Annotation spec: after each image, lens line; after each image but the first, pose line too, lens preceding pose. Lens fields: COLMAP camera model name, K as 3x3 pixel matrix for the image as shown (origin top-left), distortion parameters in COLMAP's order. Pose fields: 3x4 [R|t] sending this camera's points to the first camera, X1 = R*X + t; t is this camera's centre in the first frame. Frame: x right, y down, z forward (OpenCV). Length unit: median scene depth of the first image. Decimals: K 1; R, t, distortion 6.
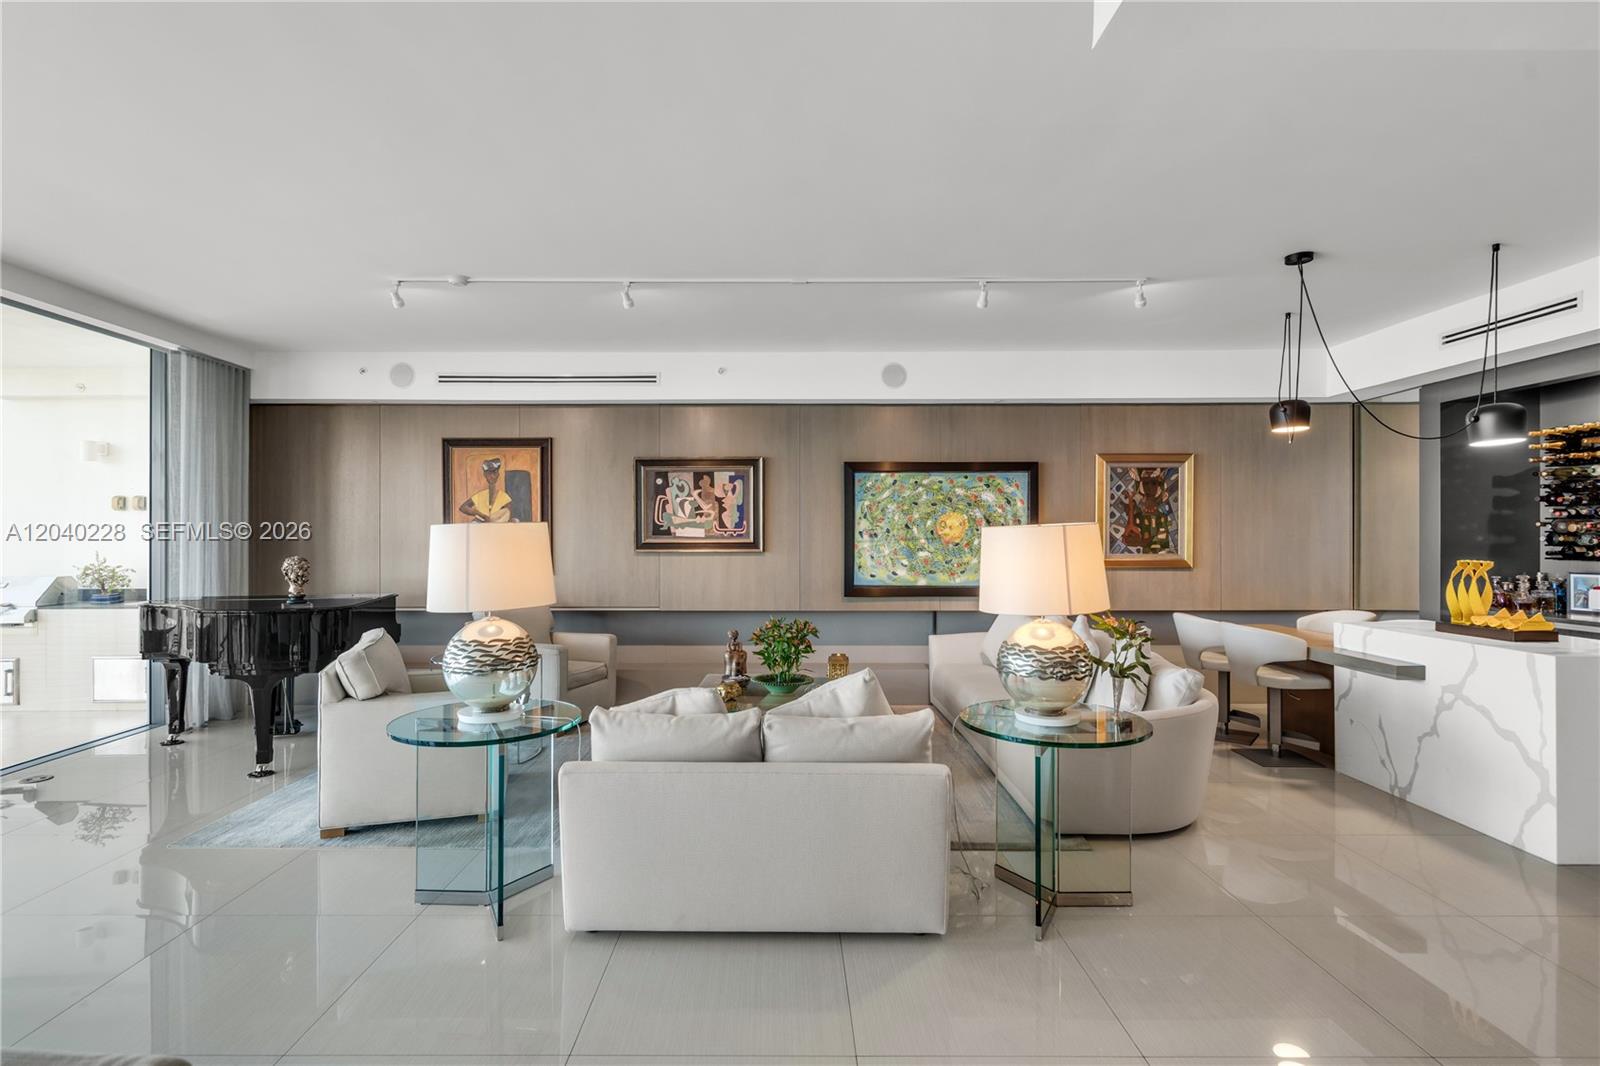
lens RADIAL K [[779.9, 0, 786.5], [0, 779.9, 533.6], [0, 0, 1]] dist [0.000250, 0.000528]
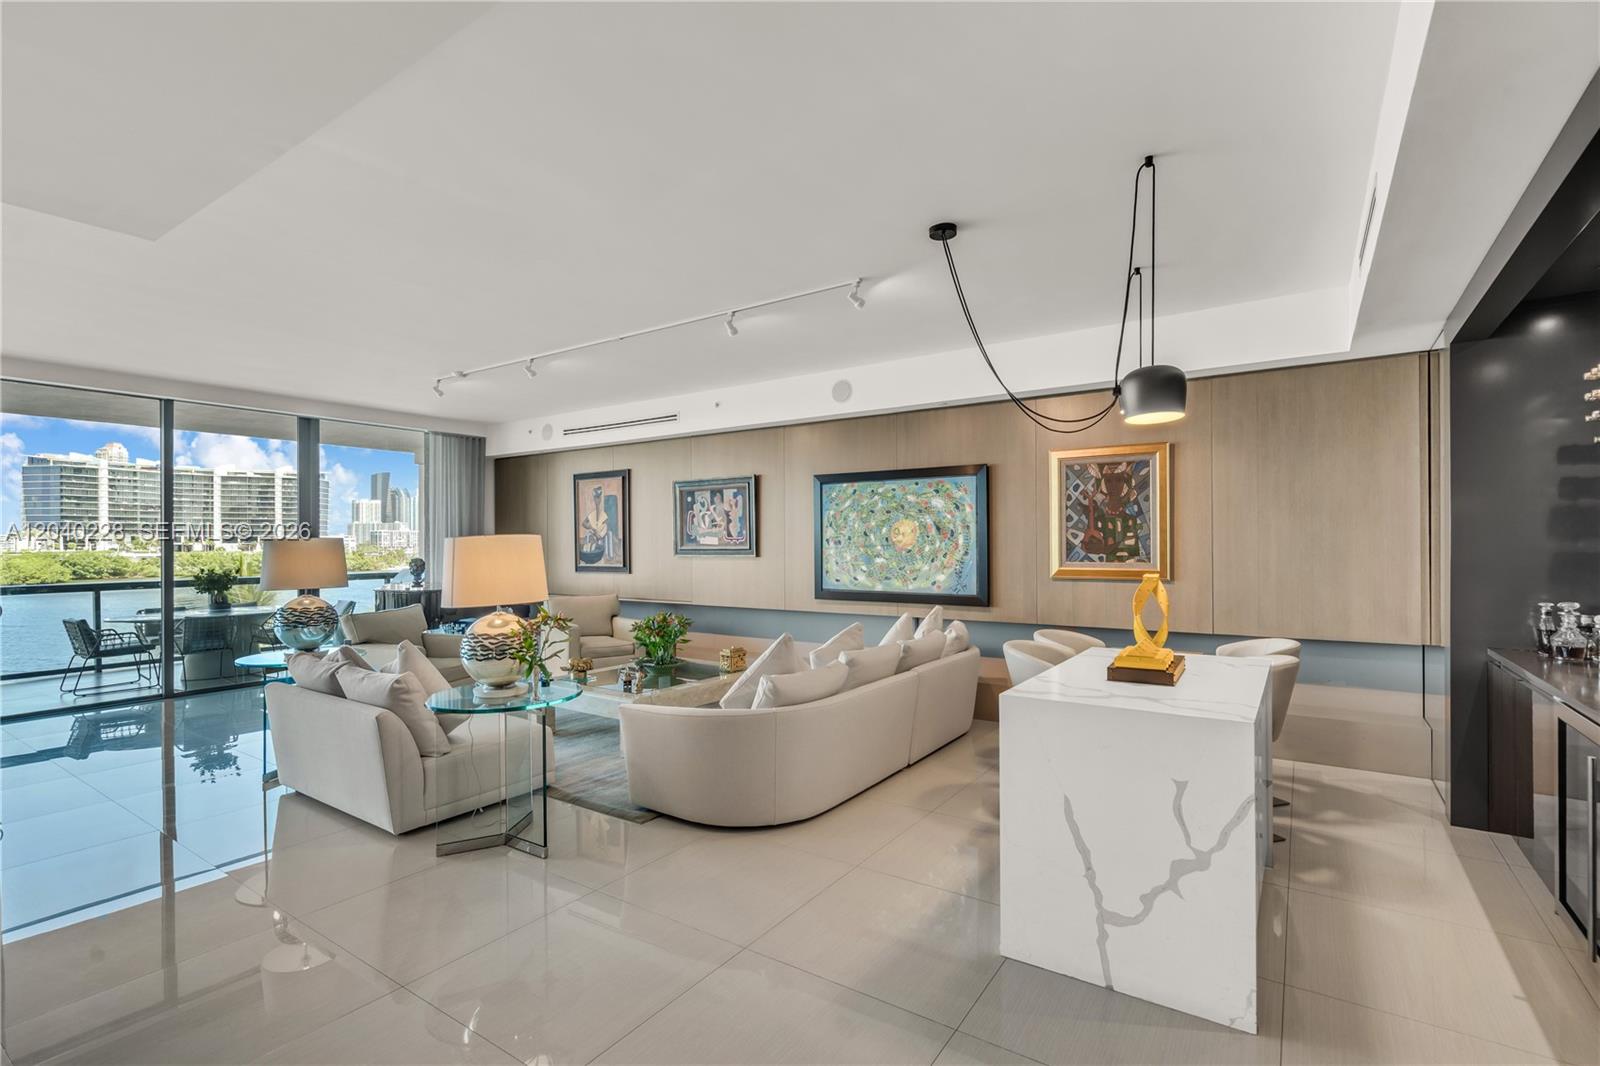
lens RADIAL K [[744.0, 0, 806.9], [0, 744.0, 541.0], [0, 0, 1]] dist [-0.002592, 0.001253]
pose [[0.828354, -0.005444, -0.560178, 0.646122], [0.006858, 0.999976, 0.000424, -0.000429], [0.560163, -0.004193, 0.828372, 0.133071]]
